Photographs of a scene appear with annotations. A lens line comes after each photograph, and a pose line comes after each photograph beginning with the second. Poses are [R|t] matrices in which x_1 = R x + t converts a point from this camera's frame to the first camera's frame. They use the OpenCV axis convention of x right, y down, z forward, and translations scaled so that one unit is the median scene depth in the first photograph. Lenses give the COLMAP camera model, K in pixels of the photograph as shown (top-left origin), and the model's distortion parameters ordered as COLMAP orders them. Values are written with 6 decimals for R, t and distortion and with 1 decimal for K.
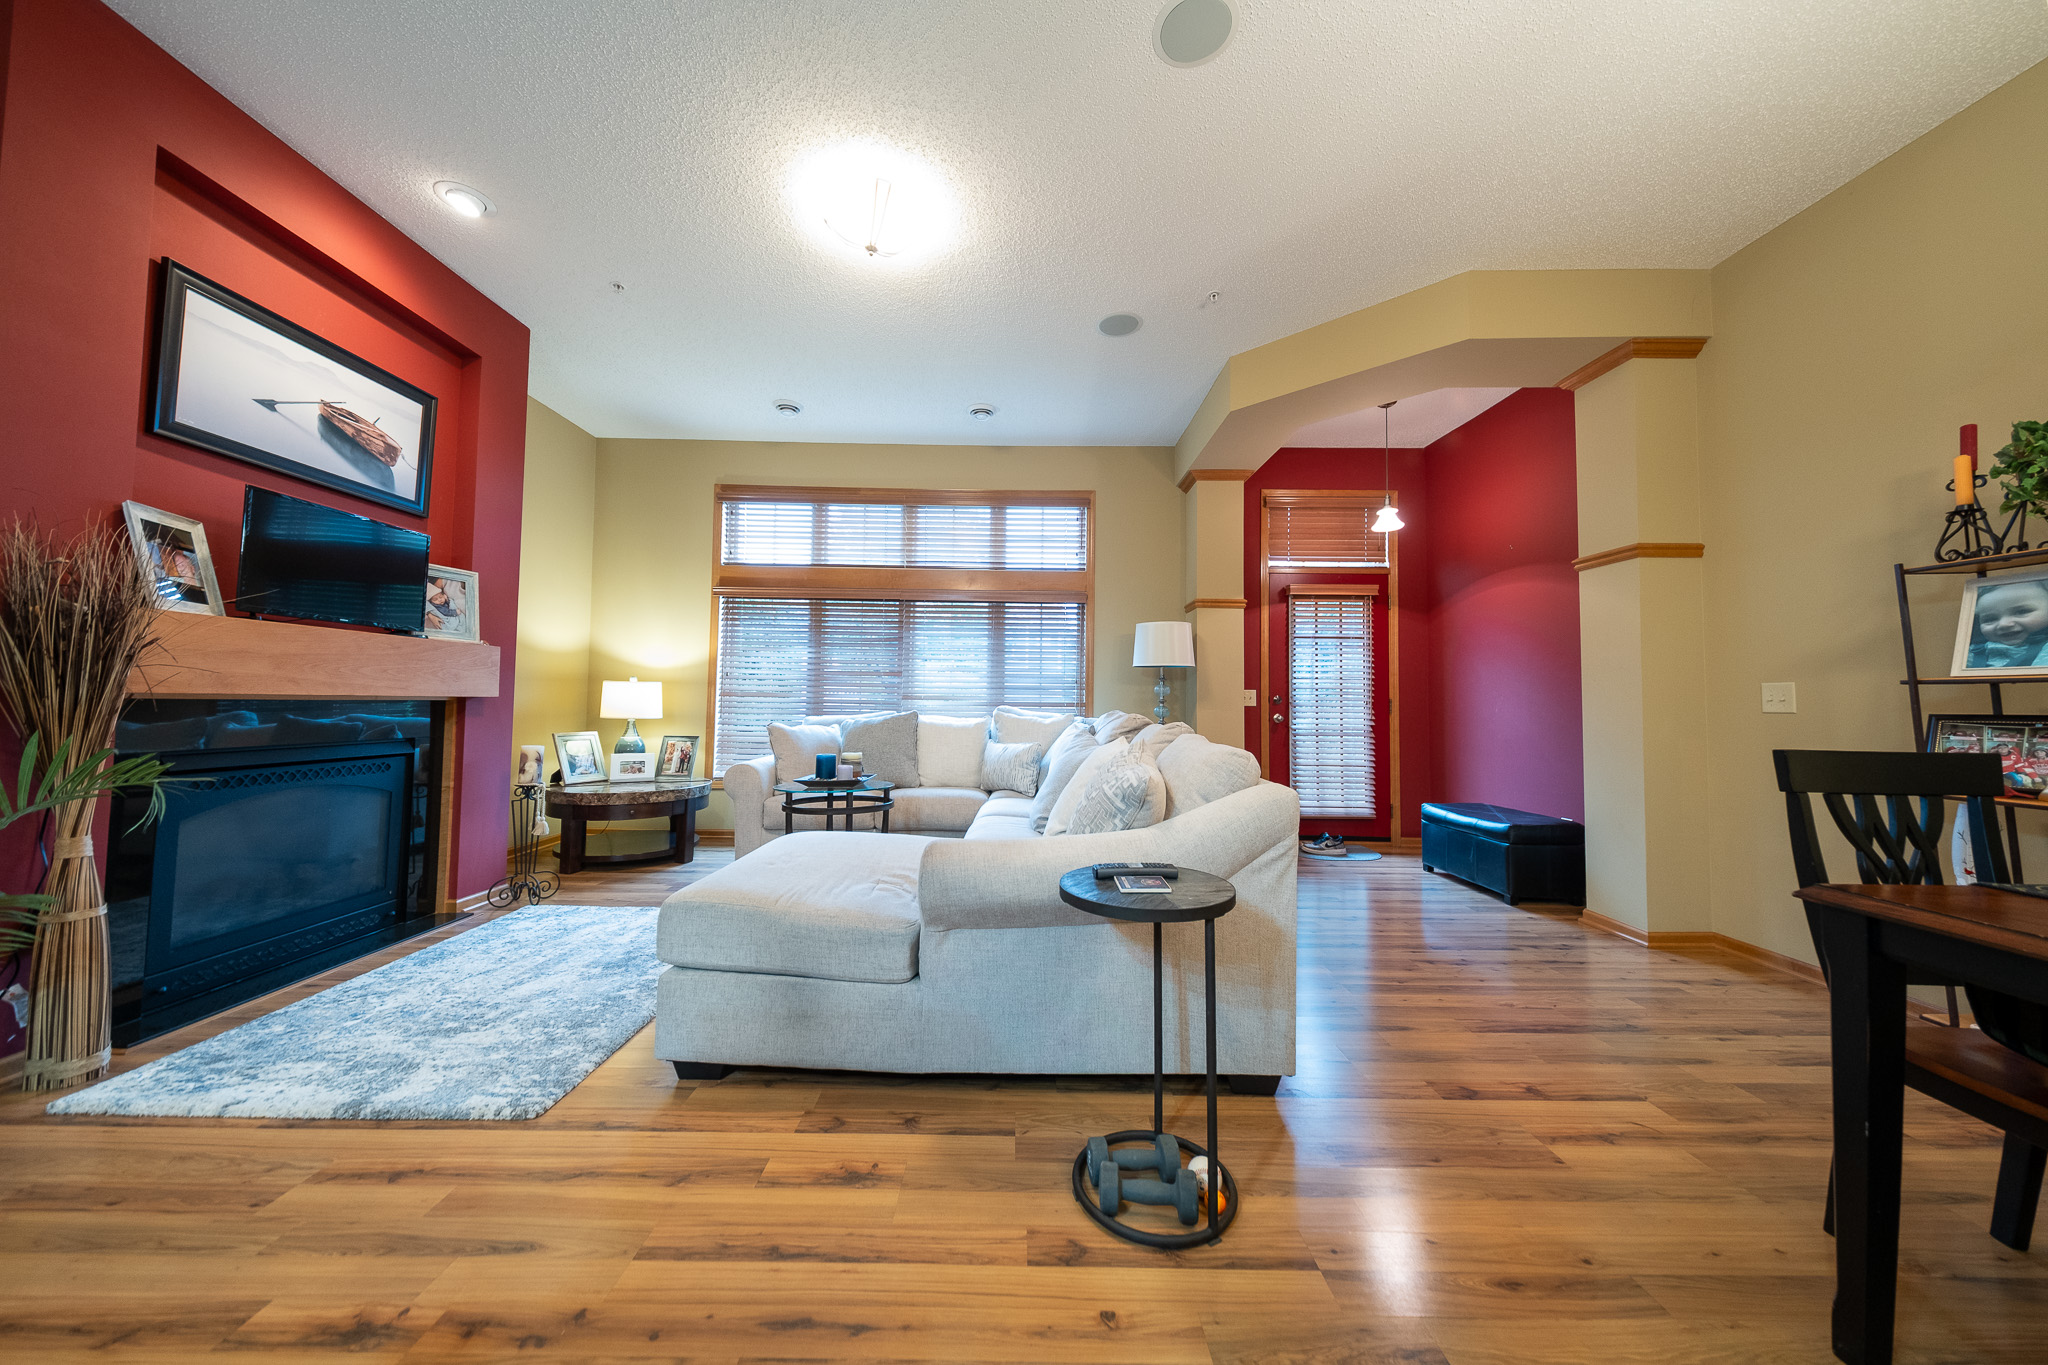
lens RADIAL K [[672.0, 0, 1019.7], [0, 672.0, 671.3], [0, 0, 1]] dist [0.000086, -0.000005]
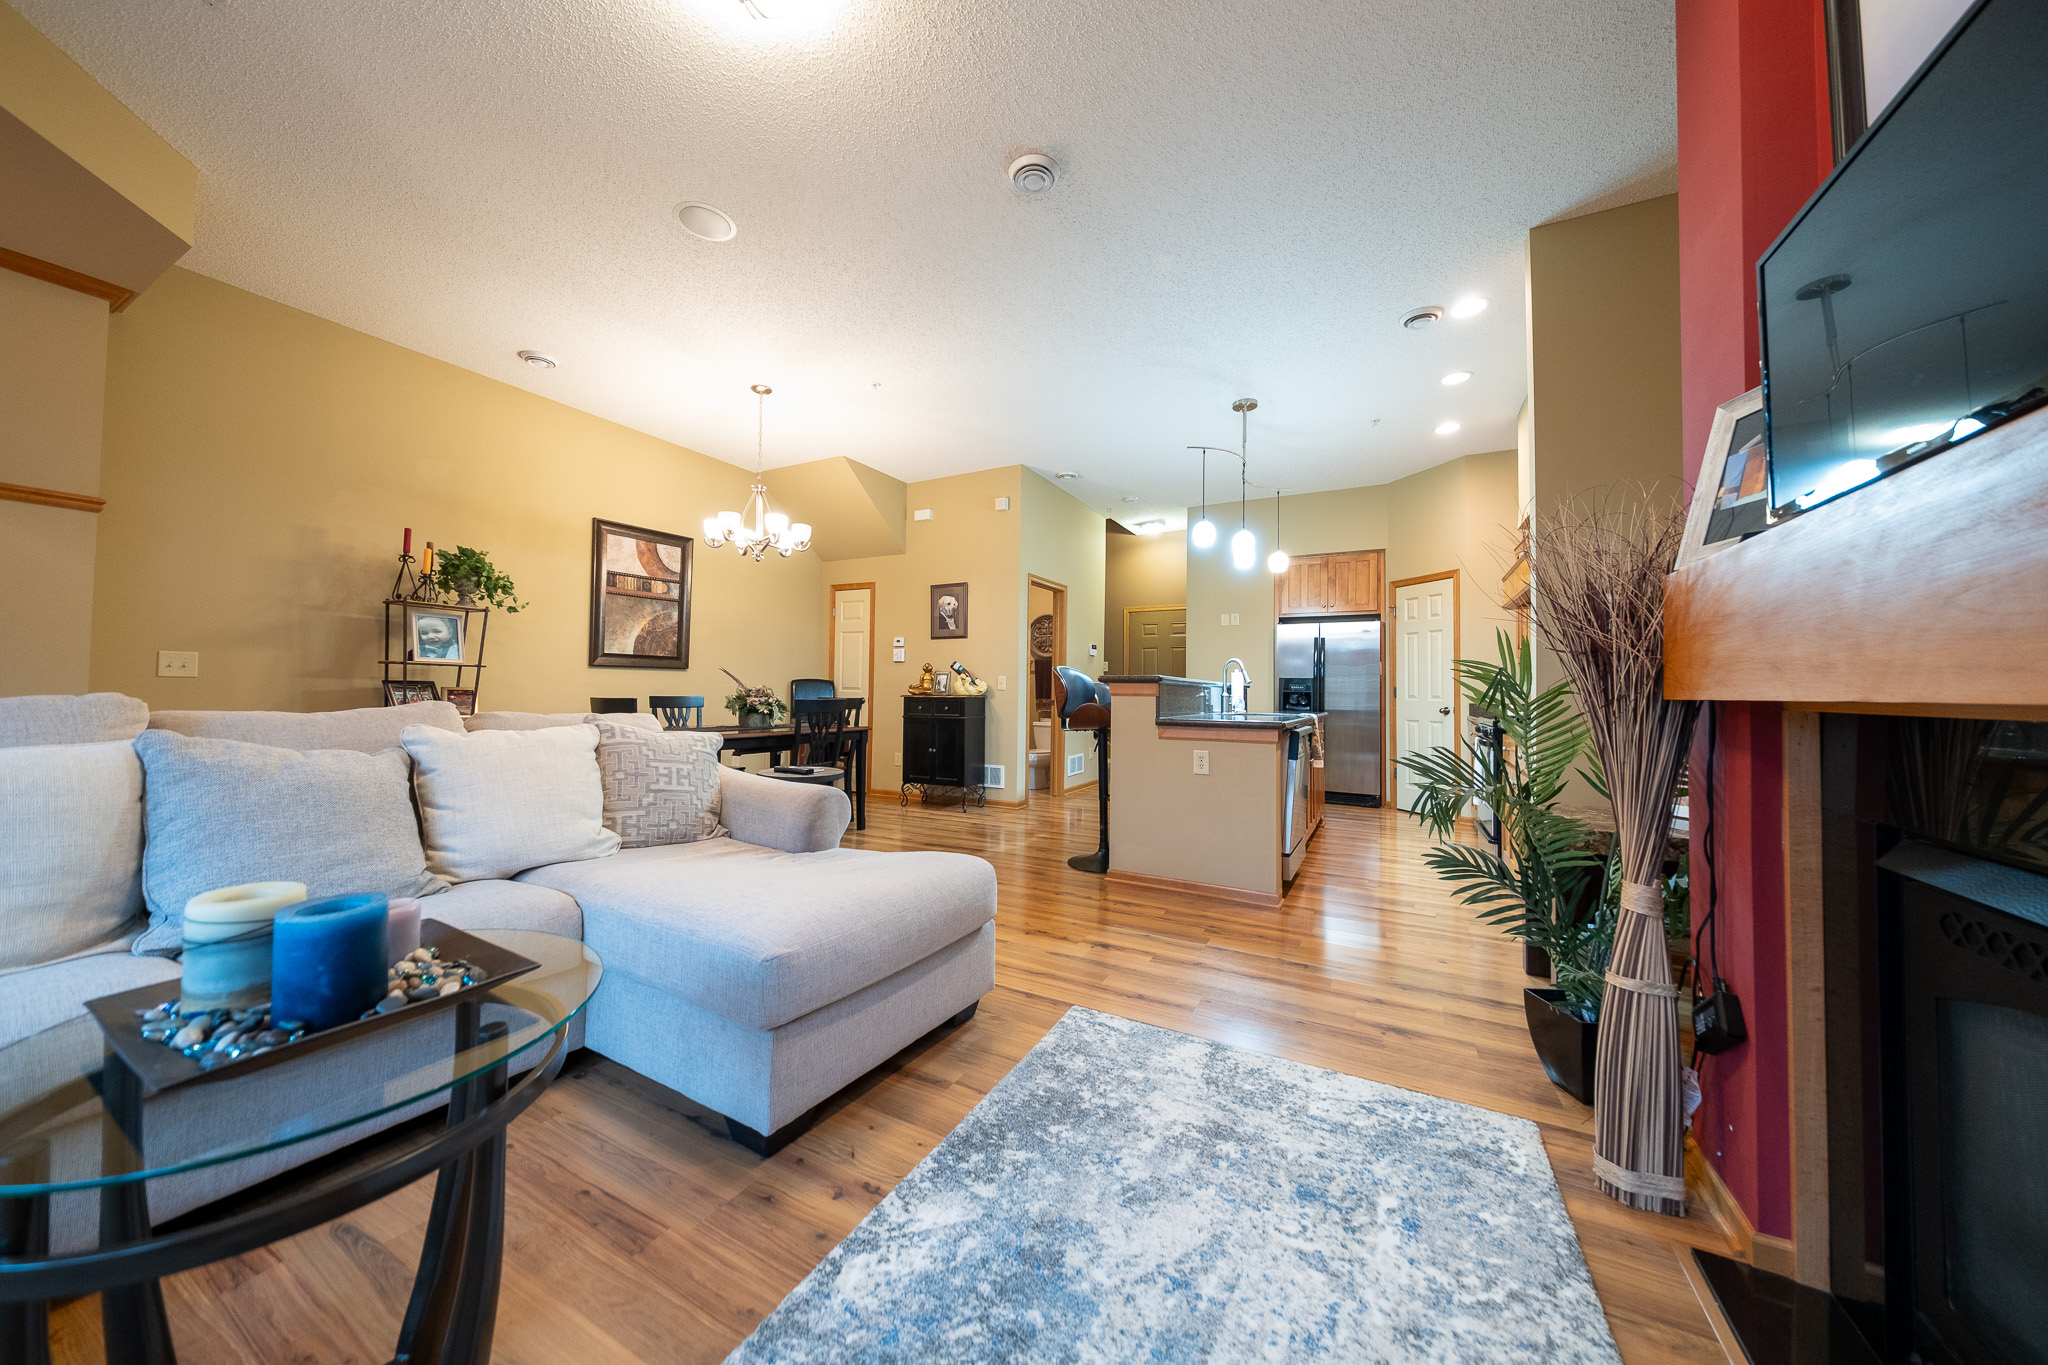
lens RADIAL K [[672.0, 0, 1019.7], [0, 672.0, 671.3], [0, 0, 1]] dist [0.000086, -0.000005]
pose [[-0.888521, -0.014402, 0.458609, -0.875816], [-0.048791, 0.996806, -0.063225, 0.062883], [-0.456234, -0.078553, -0.886386, 1.600362]]
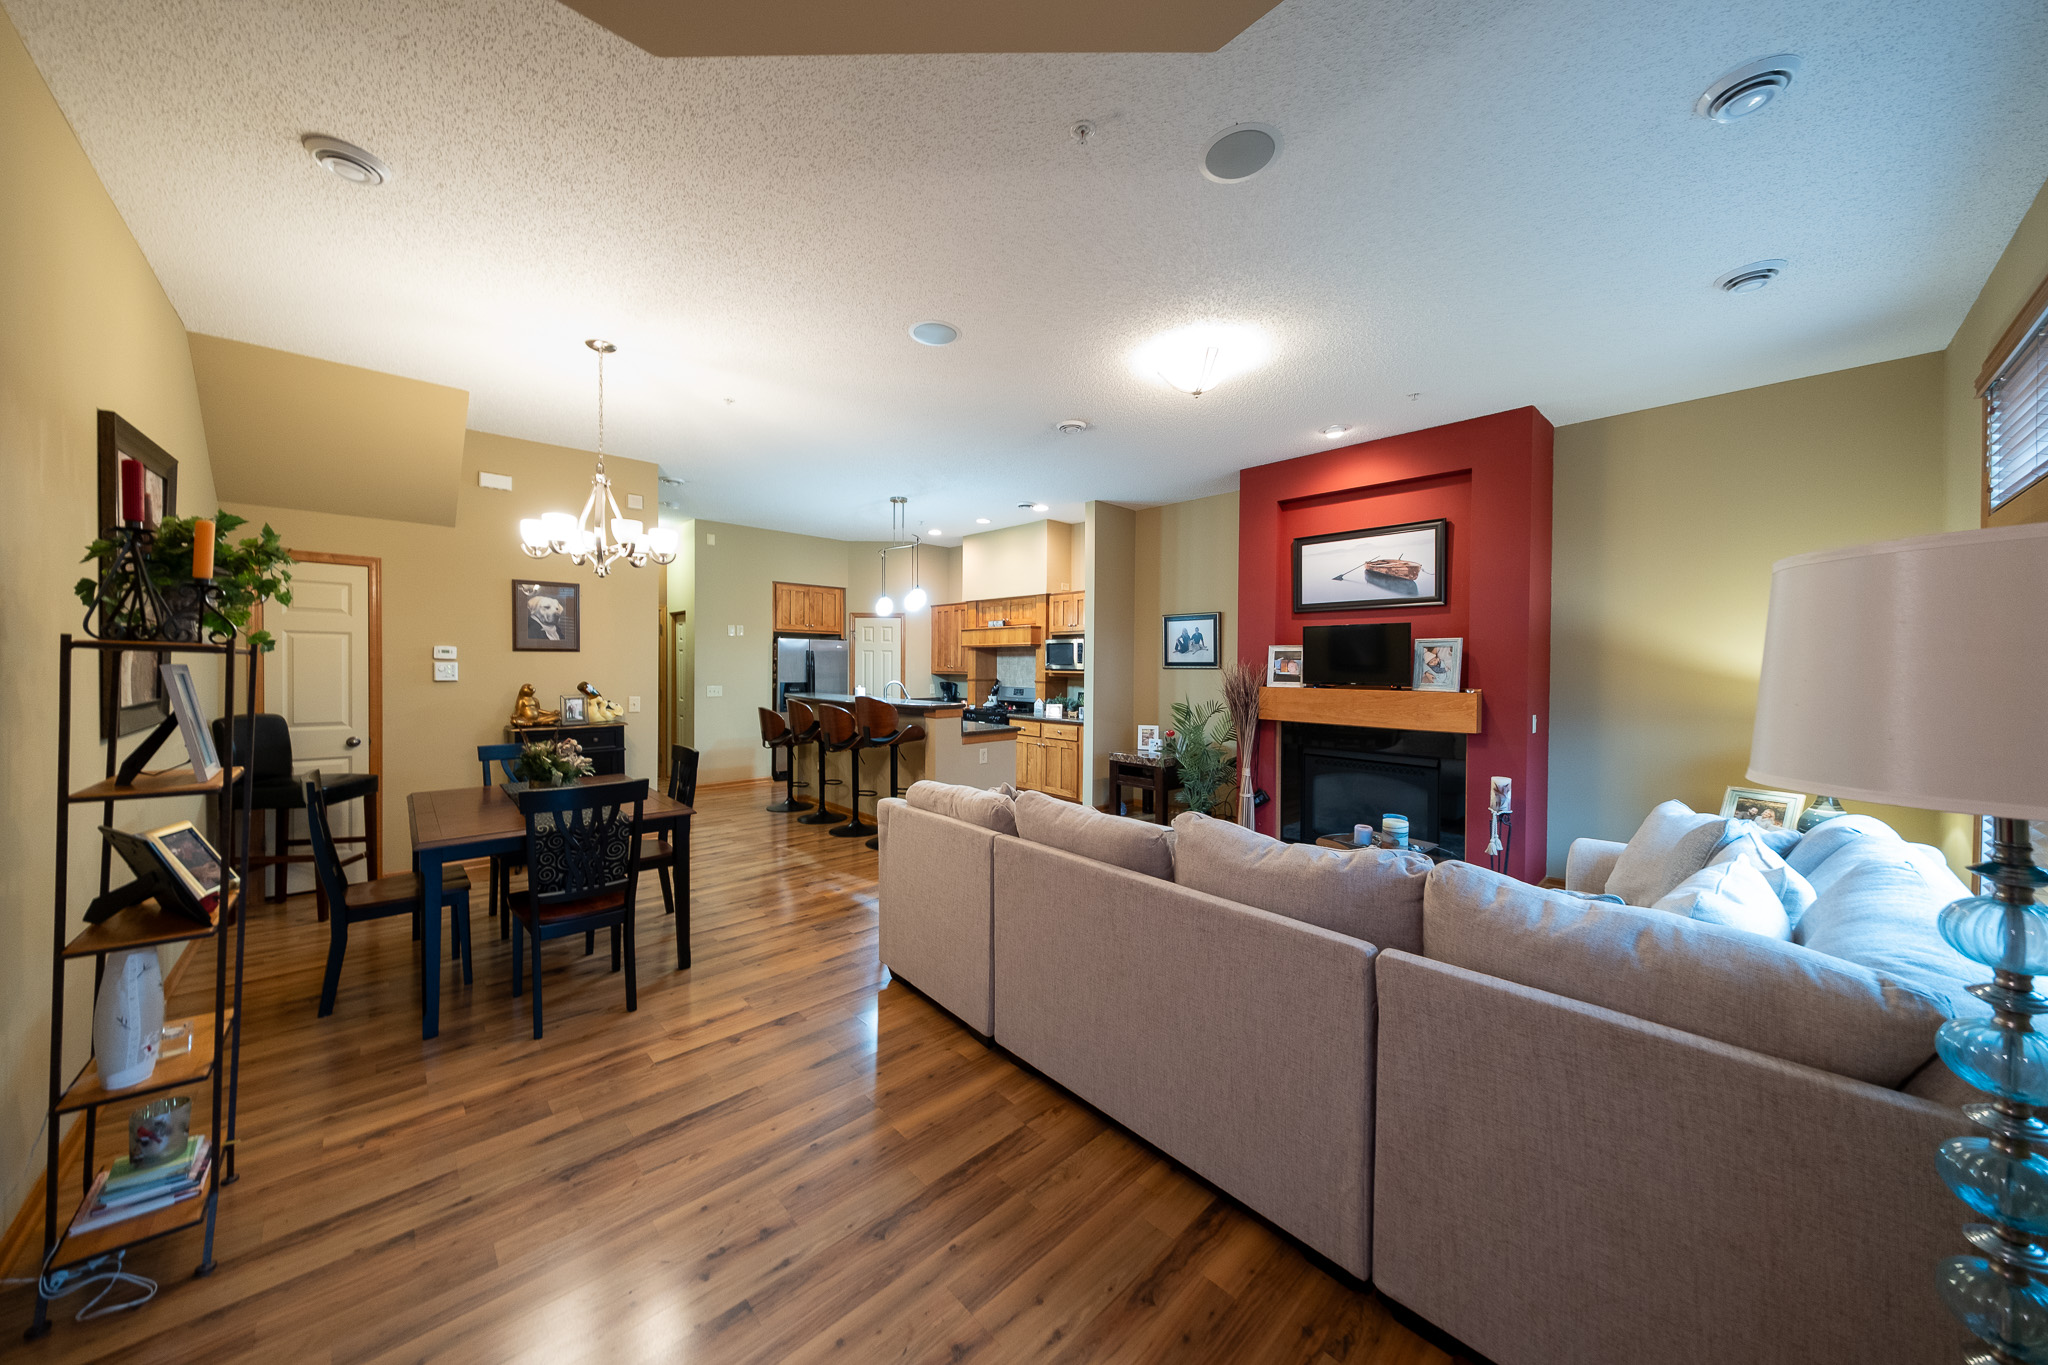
lens RADIAL K [[672.0, 0, 1019.7], [0, 672.0, 671.3], [0, 0, 1]] dist [0.000086, -0.000005]
pose [[-0.716065, -0.015387, -0.697864, 1.043788], [0.013284, 0.999276, -0.035663, -0.066015], [0.697907, -0.034807, -0.715342, 1.918656]]
